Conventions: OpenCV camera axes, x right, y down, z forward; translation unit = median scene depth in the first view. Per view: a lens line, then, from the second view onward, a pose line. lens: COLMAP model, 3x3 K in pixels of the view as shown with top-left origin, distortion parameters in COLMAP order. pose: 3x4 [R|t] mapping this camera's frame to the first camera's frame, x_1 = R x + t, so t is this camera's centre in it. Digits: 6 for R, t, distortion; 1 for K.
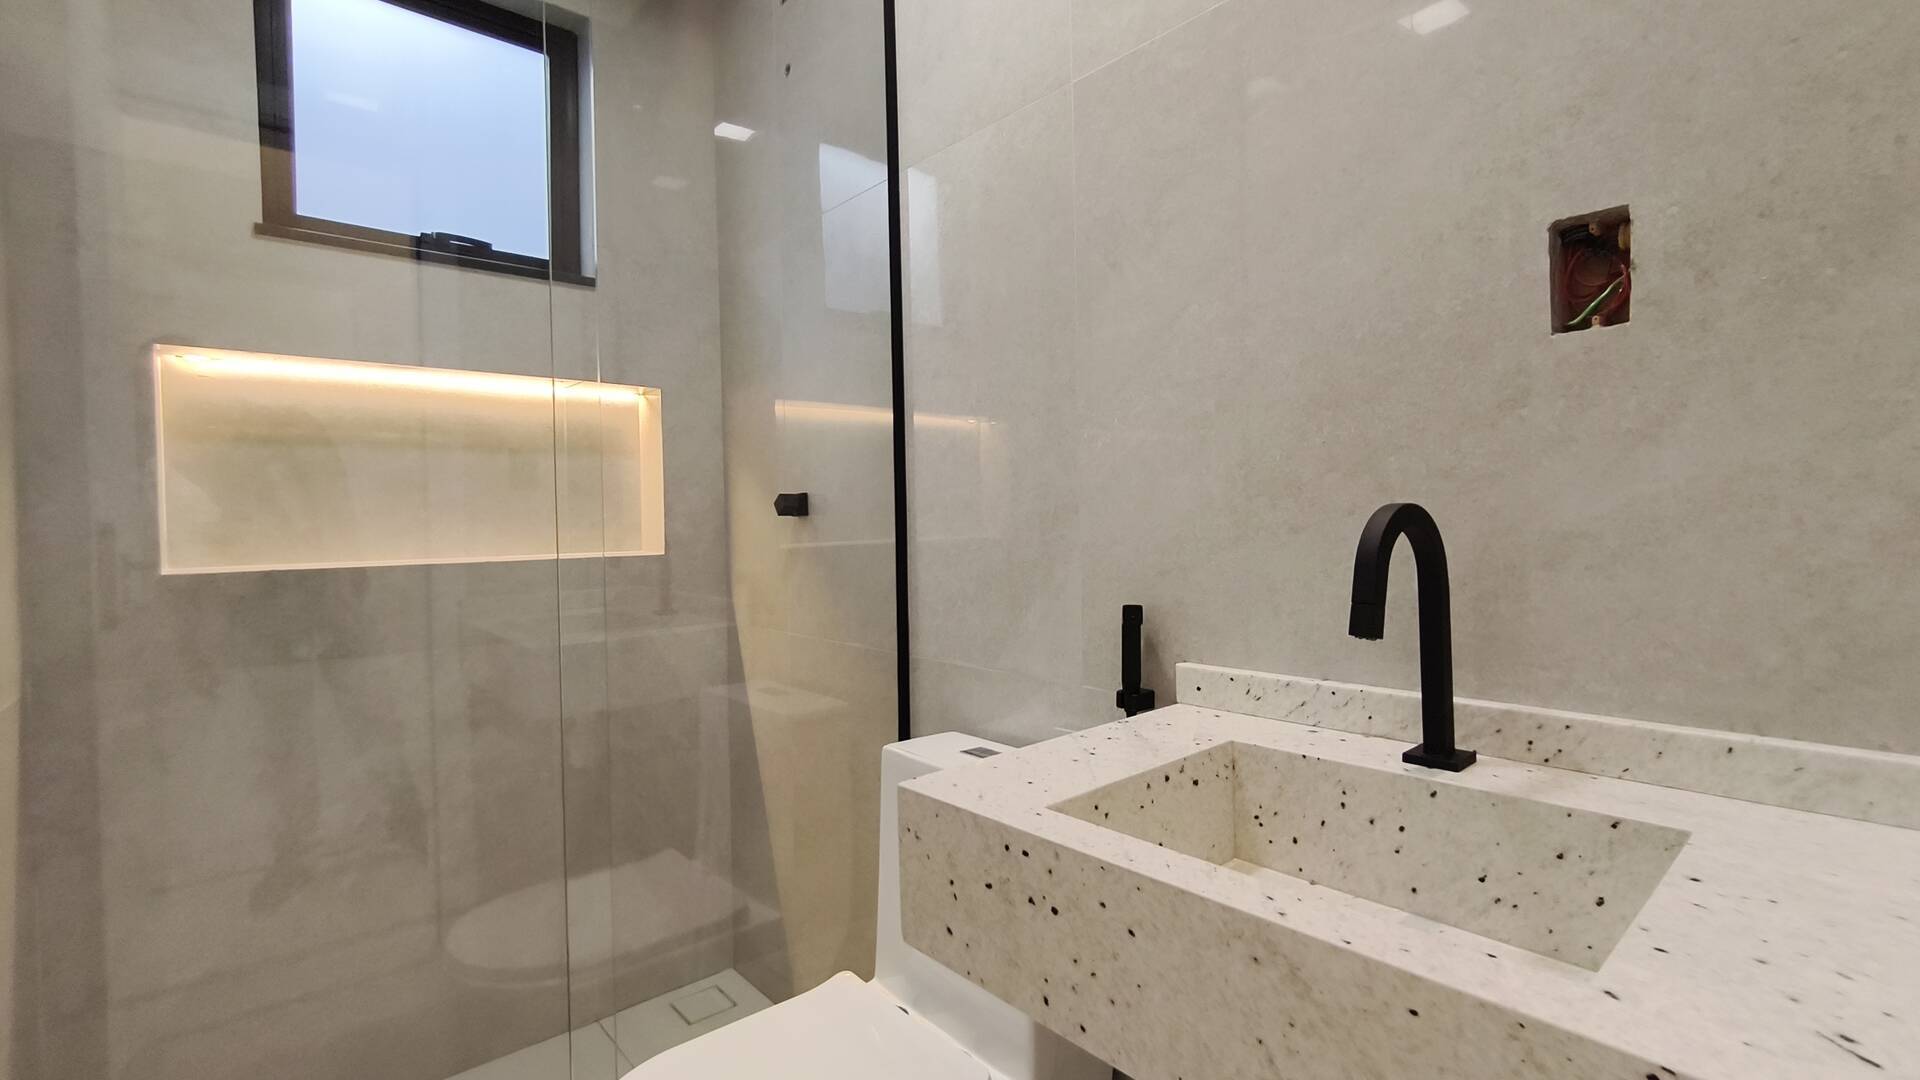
lens RADIAL K [[835.7, 0, 966.4], [0, 835.7, 535.0], [0, 0, 1]] dist [-0.001999, 0.000678]
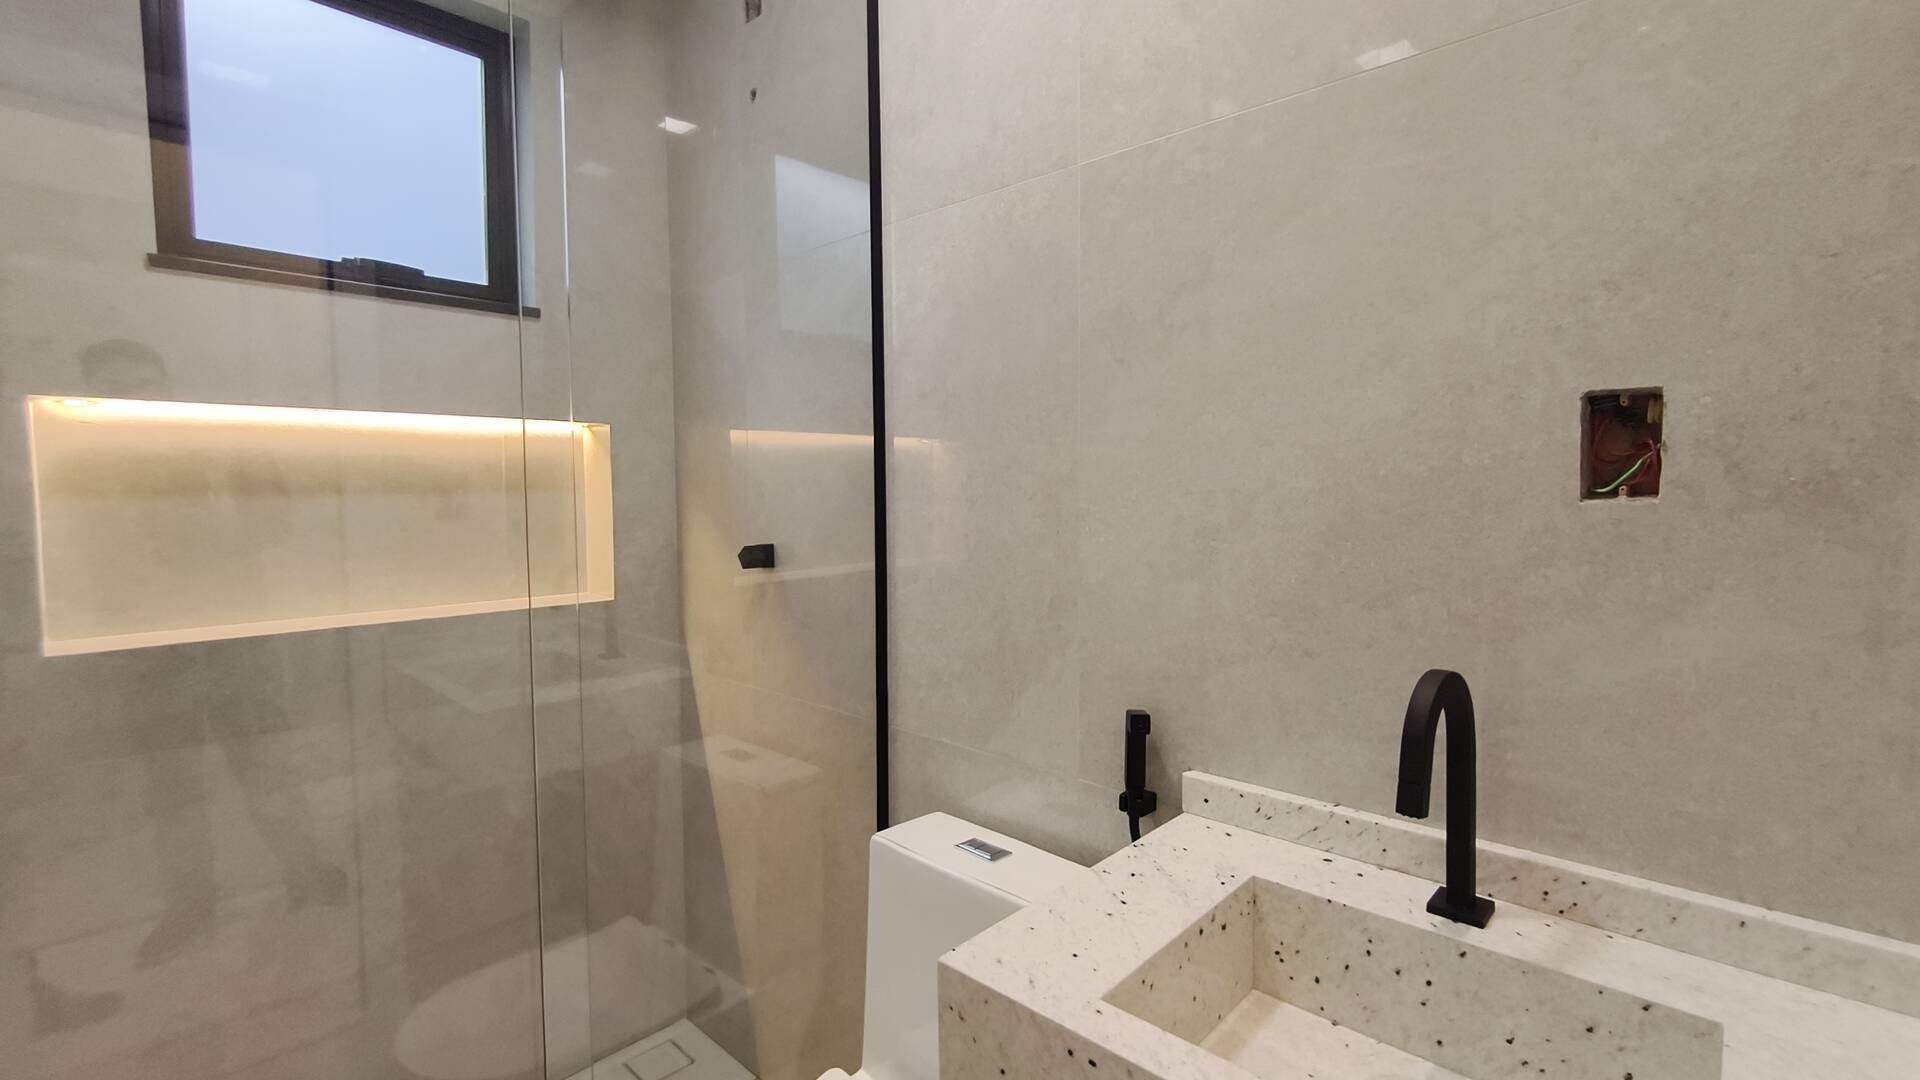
lens RADIAL K [[835.7, 0, 966.4], [0, 835.7, 535.0], [0, 0, 1]] dist [-0.001999, 0.000678]
pose [[0.995106, 0.007395, 0.098532, -0.135794], [-0.010948, 0.999307, 0.035573, -0.207124], [-0.098201, -0.036478, 0.994498, 0.049075]]
